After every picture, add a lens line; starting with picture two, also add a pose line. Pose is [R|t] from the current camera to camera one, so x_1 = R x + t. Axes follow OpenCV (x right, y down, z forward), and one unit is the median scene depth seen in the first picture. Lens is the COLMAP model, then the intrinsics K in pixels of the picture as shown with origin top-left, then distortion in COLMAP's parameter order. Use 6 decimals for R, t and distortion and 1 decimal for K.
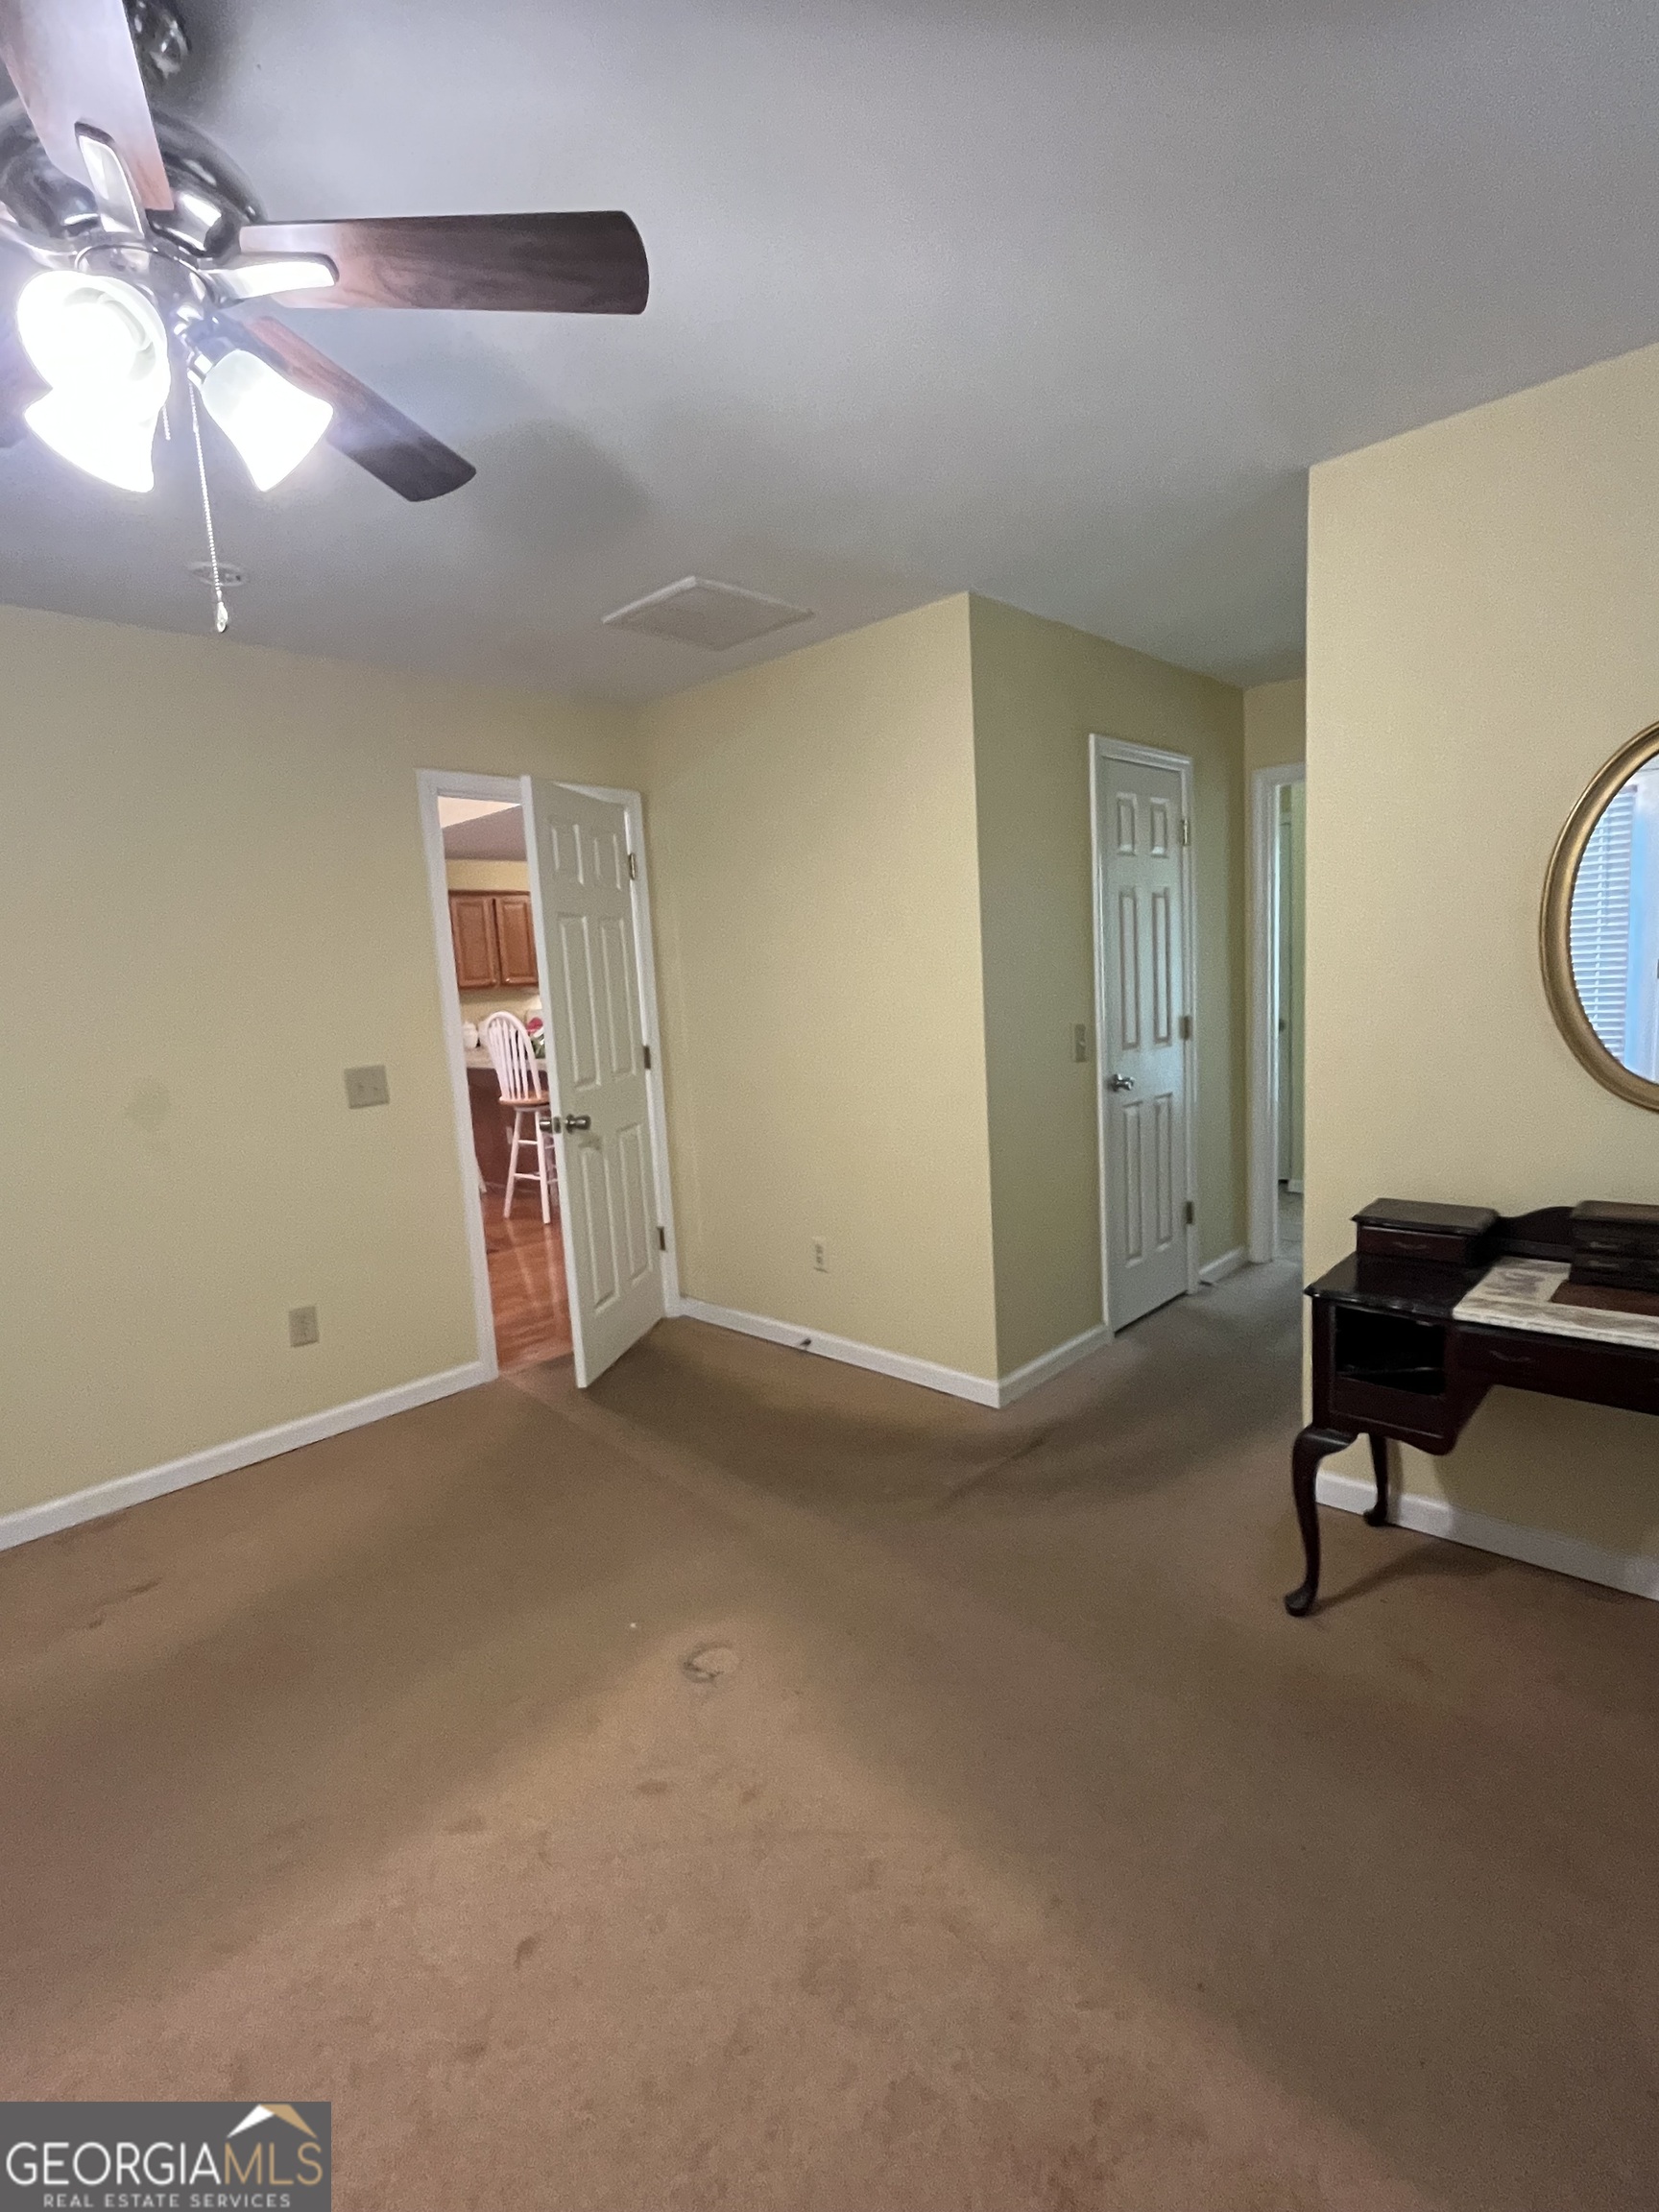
lens RADIAL K [[1049.9, 0, 843.5], [0, 1049.9, 1121.0], [0, 0, 1]] dist [-0.000931, -0.001683]
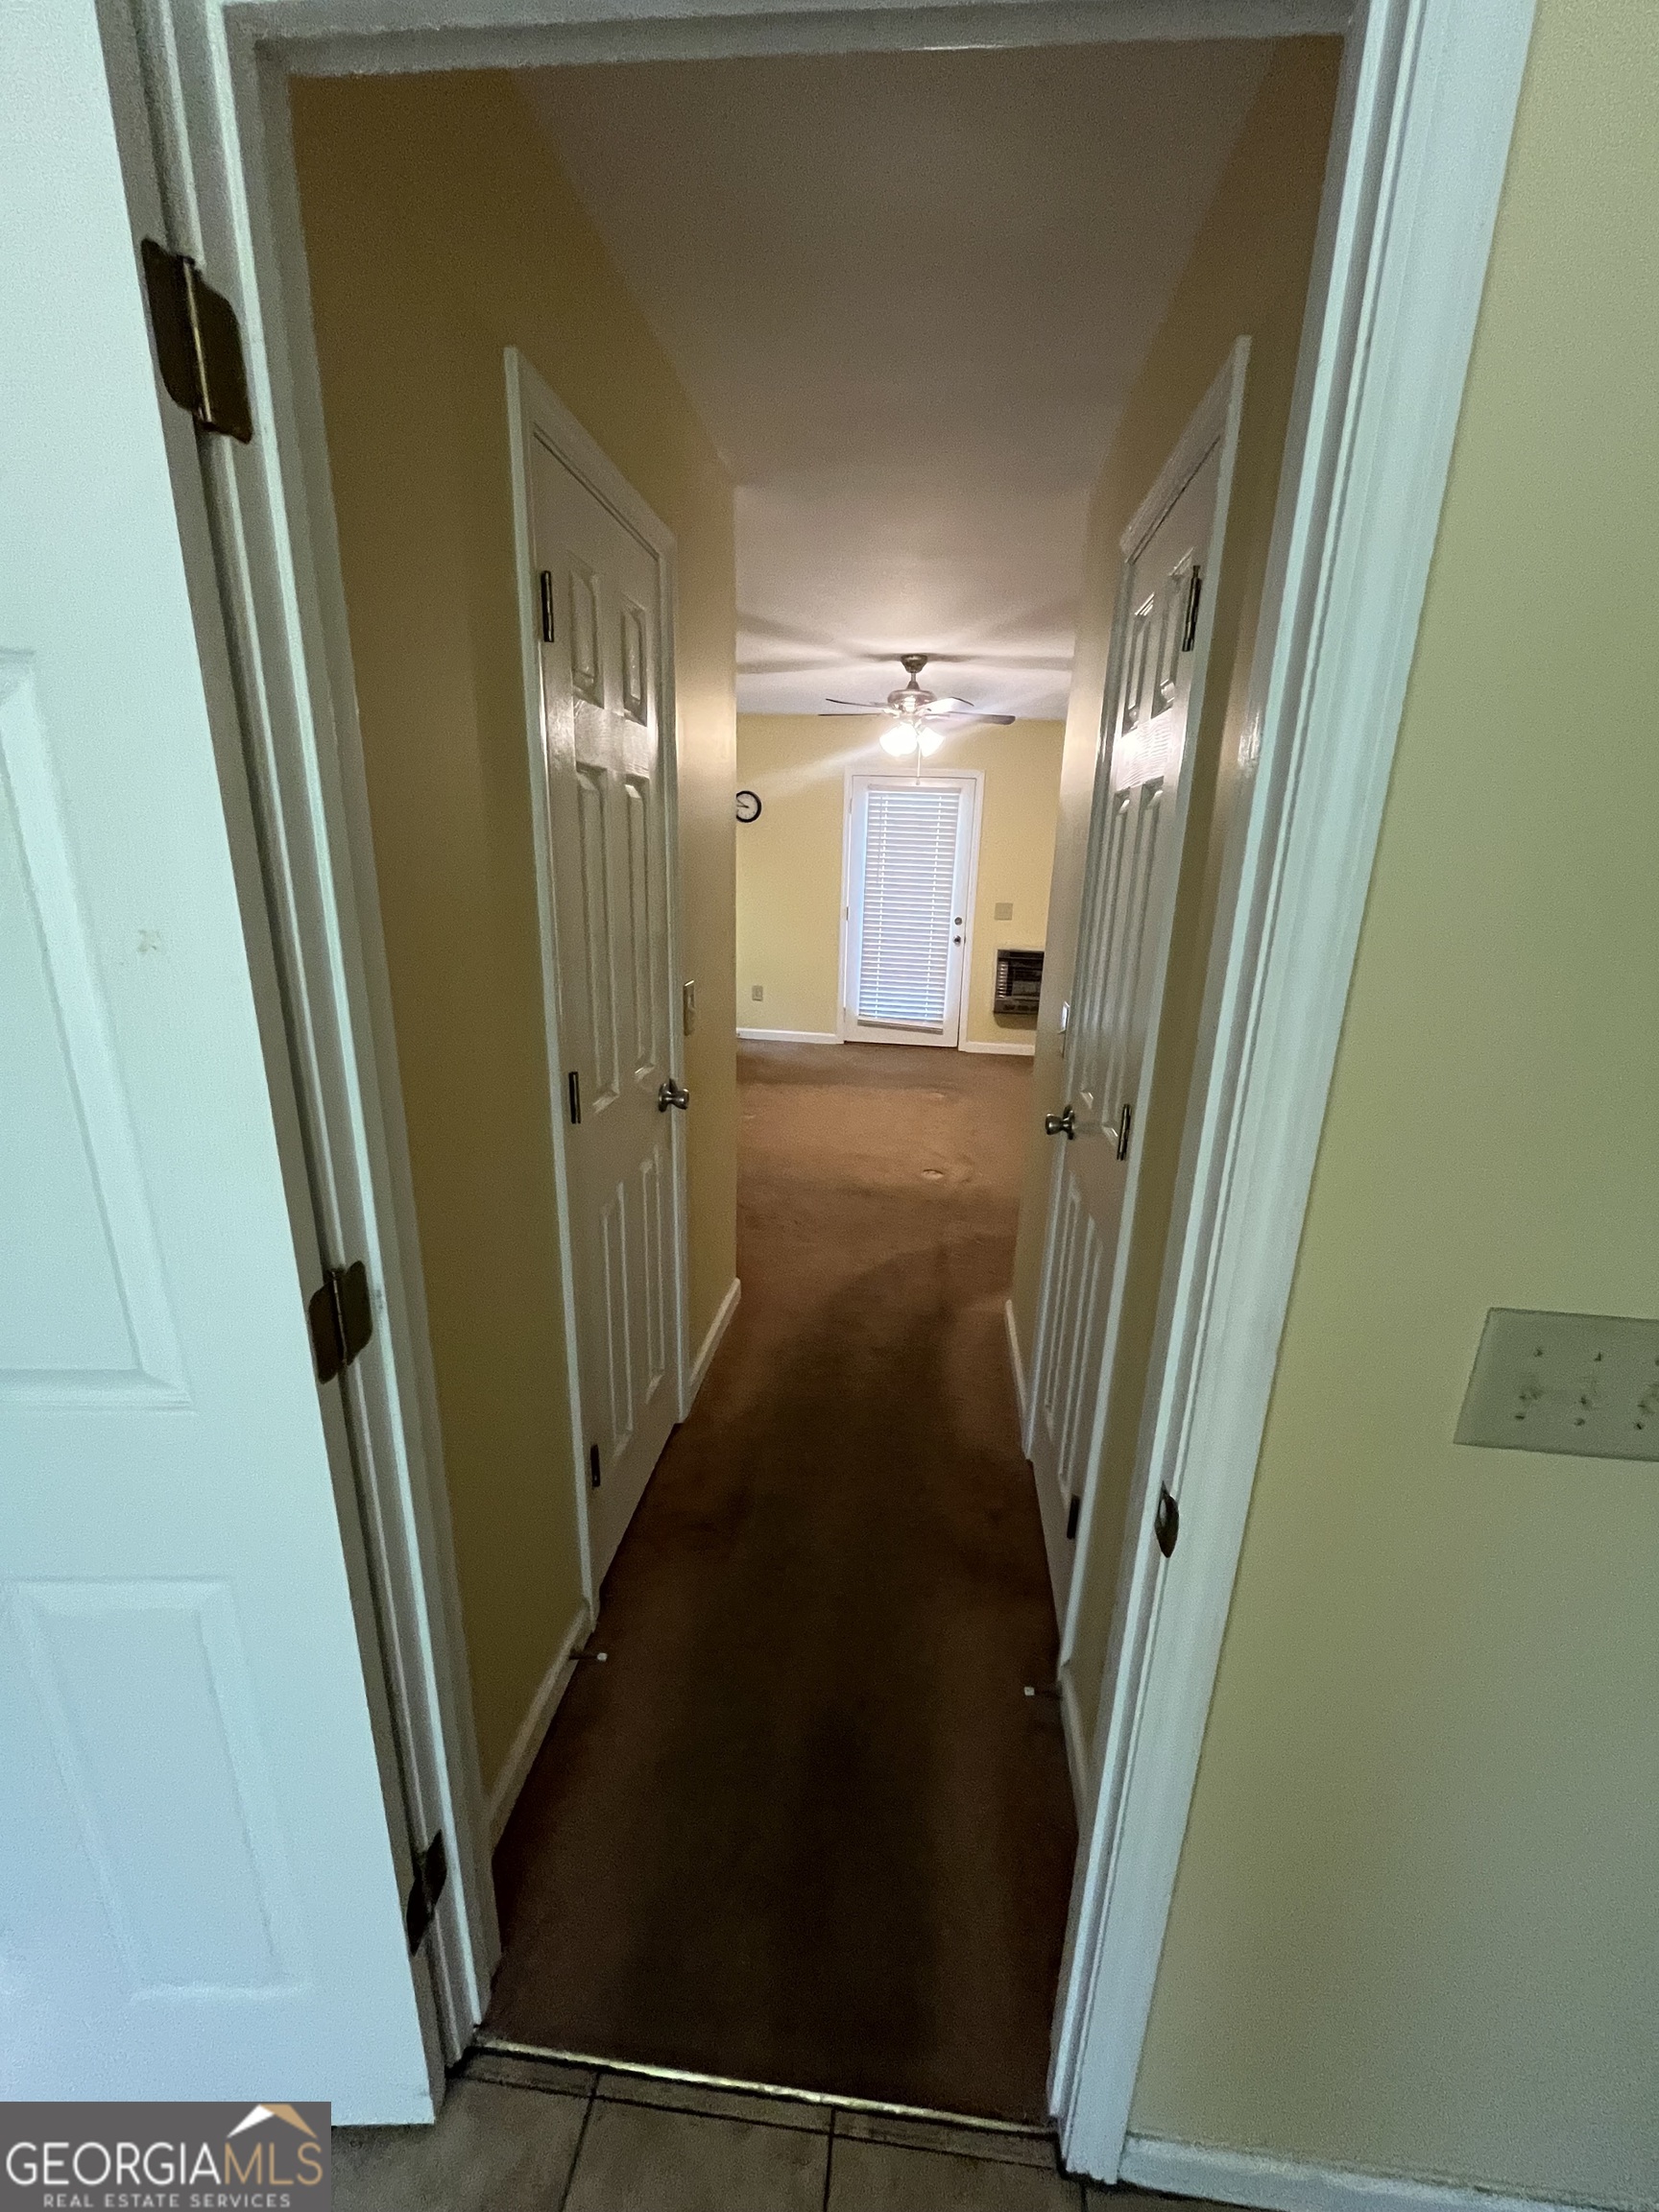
lens RADIAL K [[885.0, 0, 845.1], [0, 885.0, 1114.9], [0, 0, 1]] dist [-0.008003, 0.000046]
pose [[-0.794742, 0.199187, -0.573332, 0.687663], [-0.080817, 0.901475, 0.425218, -0.259894], [0.601543, 0.384274, -0.700343, 1.331840]]
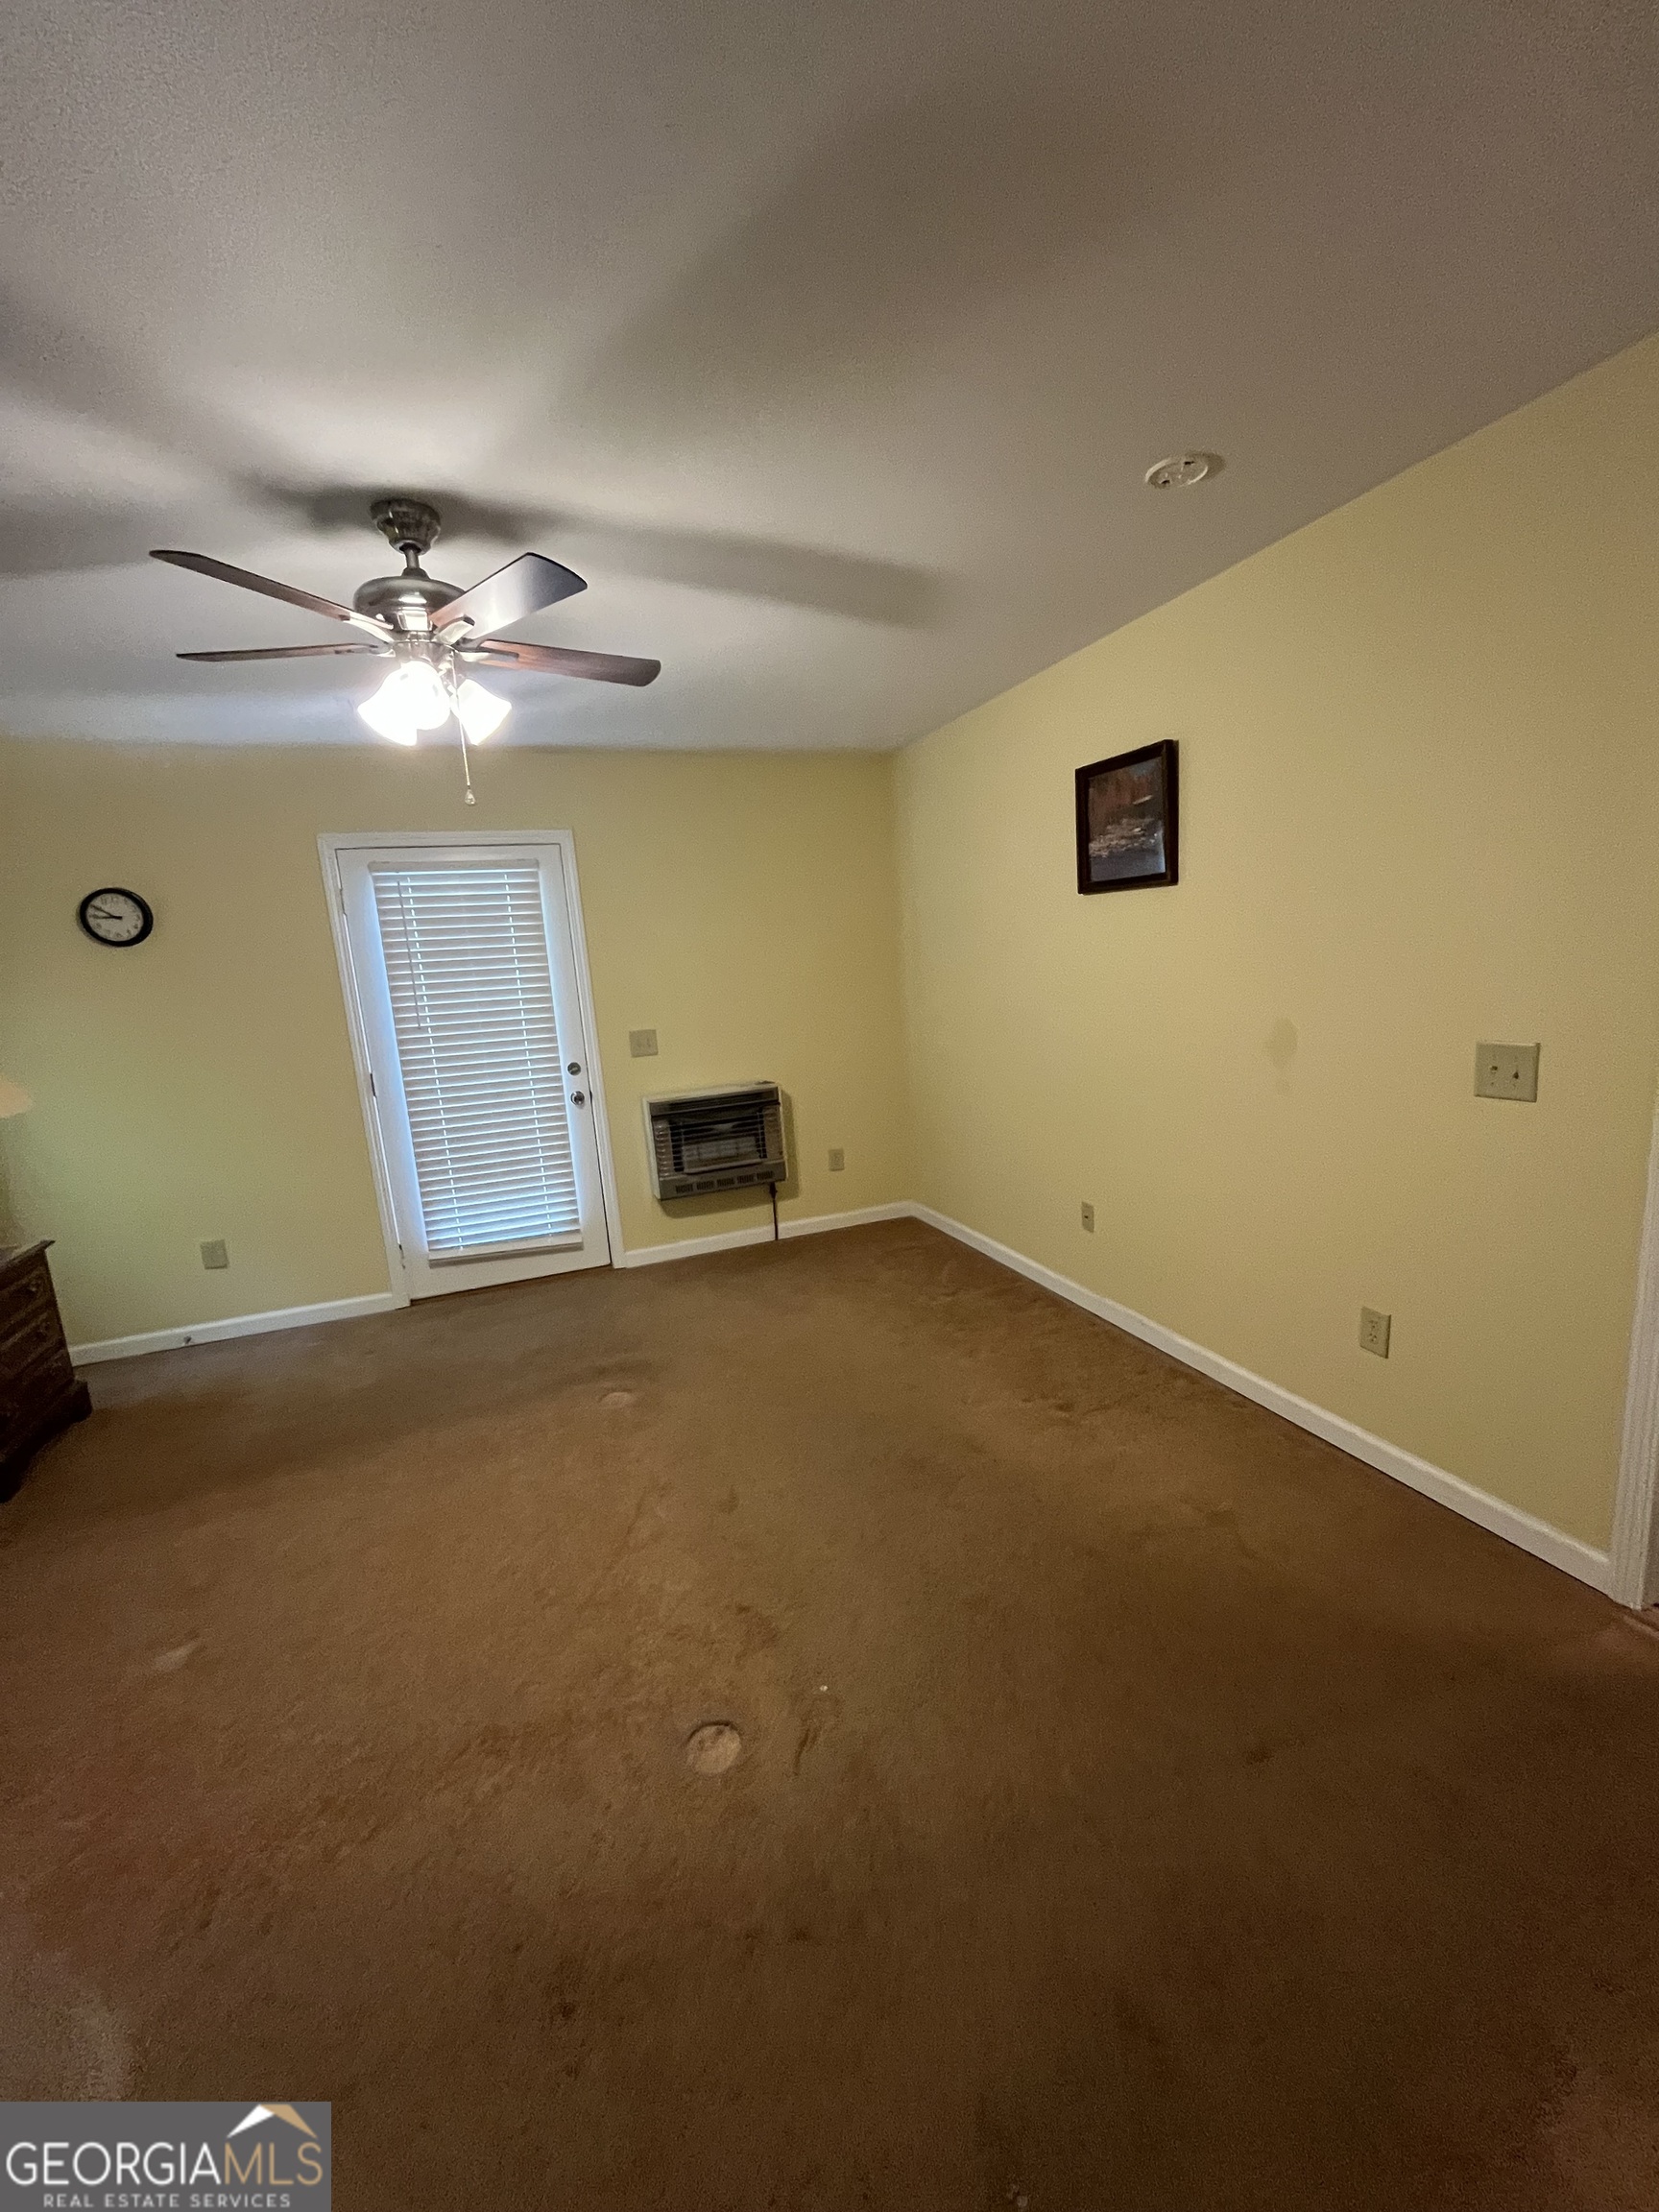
lens RADIAL K [[892.1, 0, 840.7], [0, 892.1, 1116.3], [0, 0, 1]] dist [-0.002321, -0.000217]
pose [[-0.423497, 0.243560, -0.872541, 0.225122], [-0.041973, 0.956869, 0.287472, -0.142399], [0.904925, 0.158367, -0.395008, 0.790809]]
